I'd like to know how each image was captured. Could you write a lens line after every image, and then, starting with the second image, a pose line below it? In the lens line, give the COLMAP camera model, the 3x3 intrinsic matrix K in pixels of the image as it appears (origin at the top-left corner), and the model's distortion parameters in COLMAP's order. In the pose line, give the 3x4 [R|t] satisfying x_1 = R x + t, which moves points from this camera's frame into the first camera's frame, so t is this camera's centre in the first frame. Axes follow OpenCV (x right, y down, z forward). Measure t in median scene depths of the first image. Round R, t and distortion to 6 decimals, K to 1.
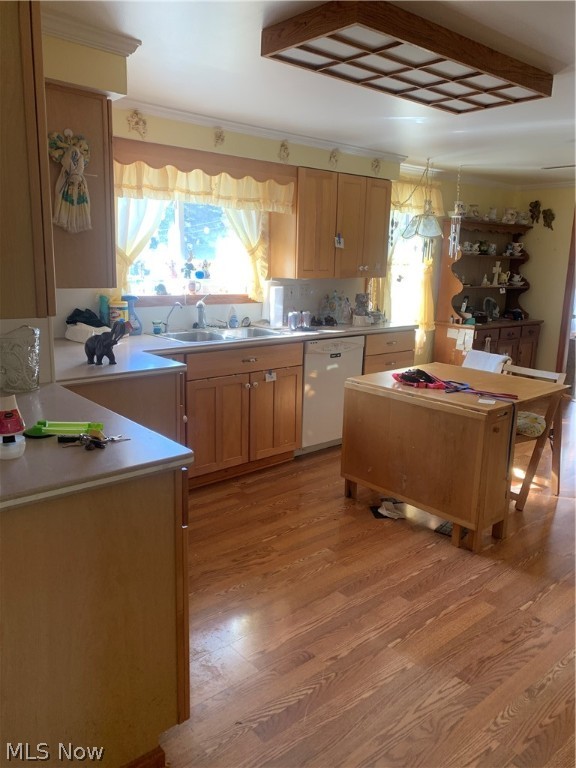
lens RADIAL K [[578.6, 0, 293.8], [0, 578.6, 380.1], [0, 0, 1]] dist [0.000446, -0.010522]
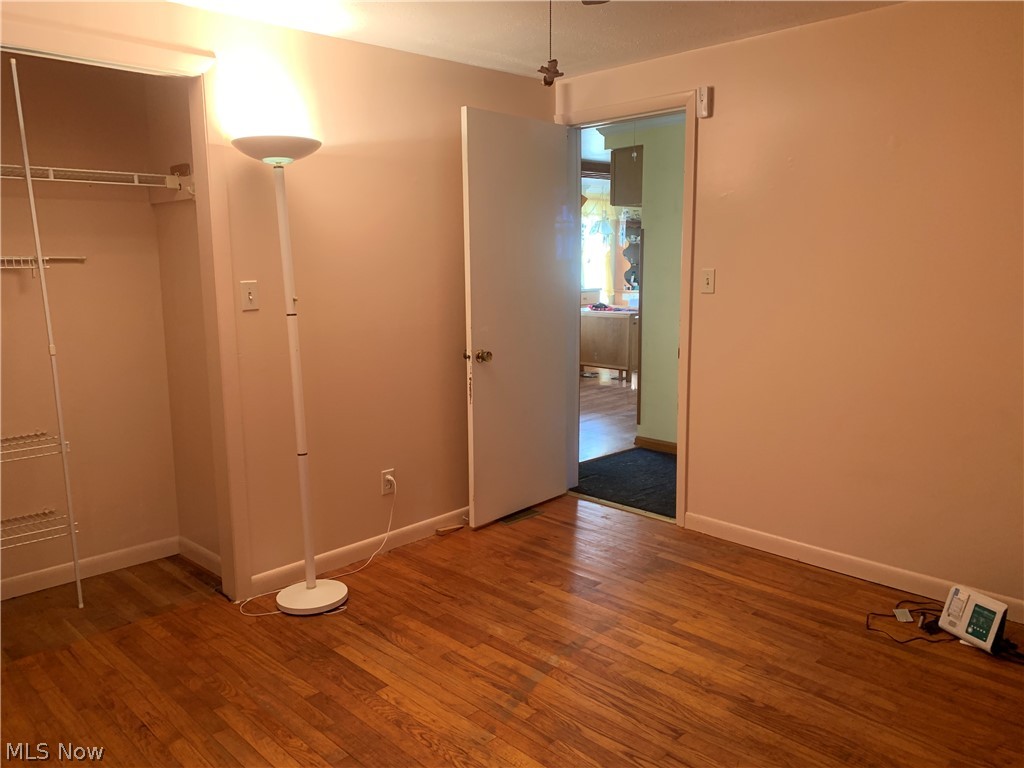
lens RADIAL K [[771.4, 0, 512.0], [0, 771.4, 384.0], [0, 0, 1]] dist [0.000446, -0.010522]
pose [[0.996446, -0.038772, 0.074779, -0.231829], [0.041545, 0.998492, -0.035890, 0.269143], [-0.073274, 0.038869, 0.996554, -1.260175]]
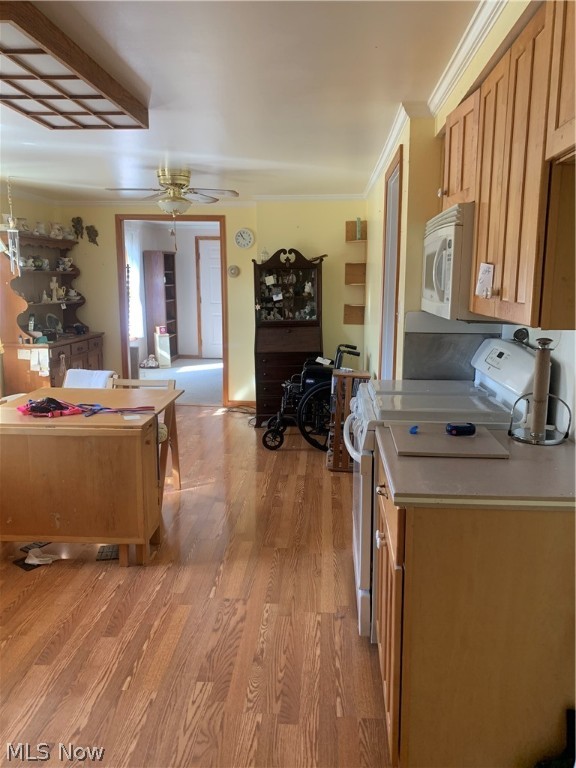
lens RADIAL K [[578.6, 0, 293.8], [0, 578.6, 380.1], [0, 0, 1]] dist [0.000446, -0.010522]
pose [[0.687374, -0.145071, 0.711668, -0.129996], [0.157672, 0.986287, 0.048760, -0.022529], [-0.708983, 0.078694, 0.700822, 0.052312]]
